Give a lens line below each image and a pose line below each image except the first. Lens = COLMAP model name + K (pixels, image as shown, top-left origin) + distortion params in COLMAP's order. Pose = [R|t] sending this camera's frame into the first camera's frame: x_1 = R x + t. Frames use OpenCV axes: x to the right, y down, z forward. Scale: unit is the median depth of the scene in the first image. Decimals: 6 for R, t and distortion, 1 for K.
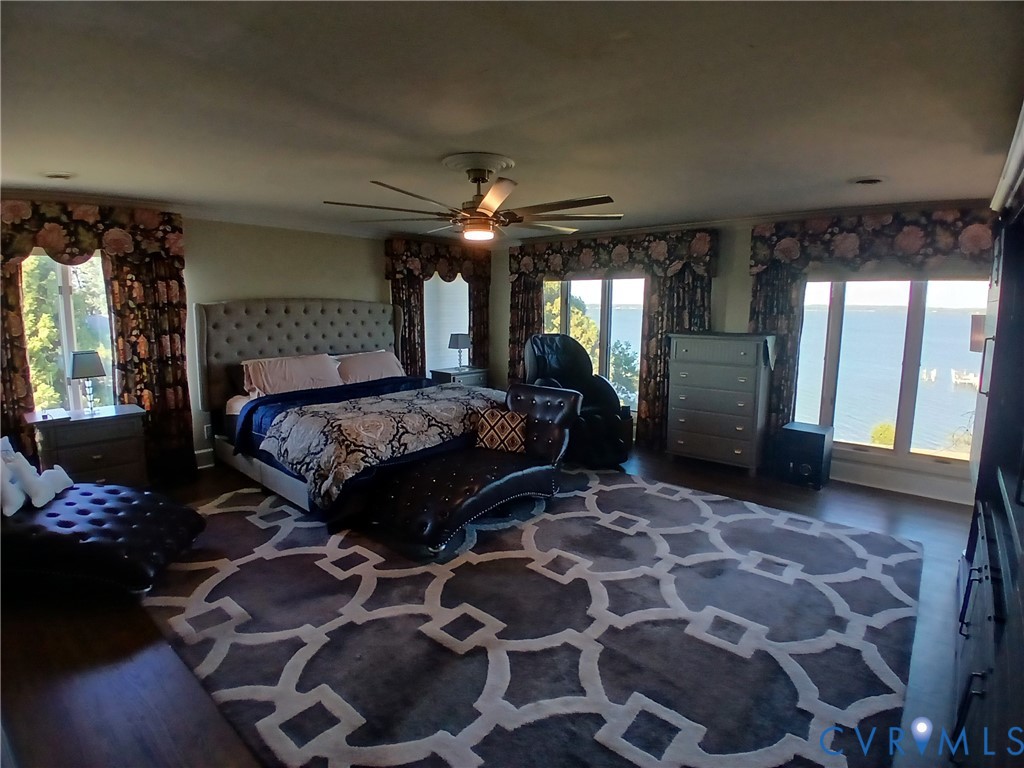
lens RADIAL K [[517.5, 0, 520.4], [0, 517.5, 382.4], [0, 0, 1]] dist [0.000580, -0.038800]
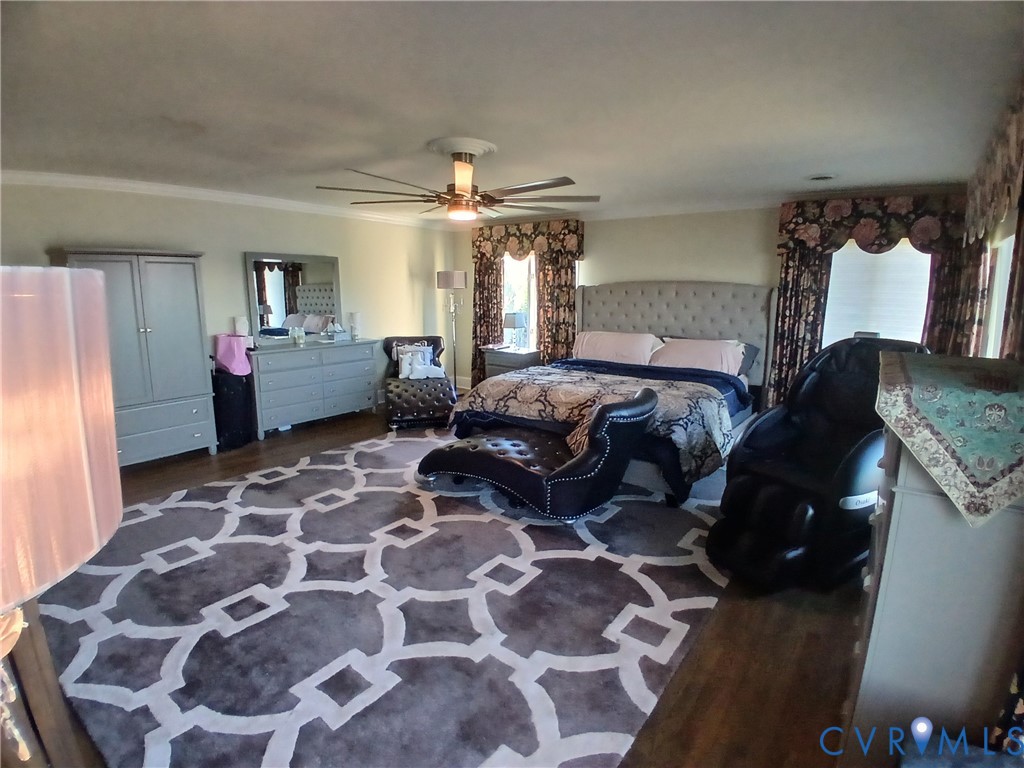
lens RADIAL K [[517.5, 0, 520.4], [0, 517.5, 382.4], [0, 0, 1]] dist [0.000580, -0.038800]
pose [[0.051746, 0.172578, -0.983636, 0.778060], [-0.158475, 0.973894, 0.162532, -0.106073], [0.986006, 0.147471, 0.077744, 0.816512]]
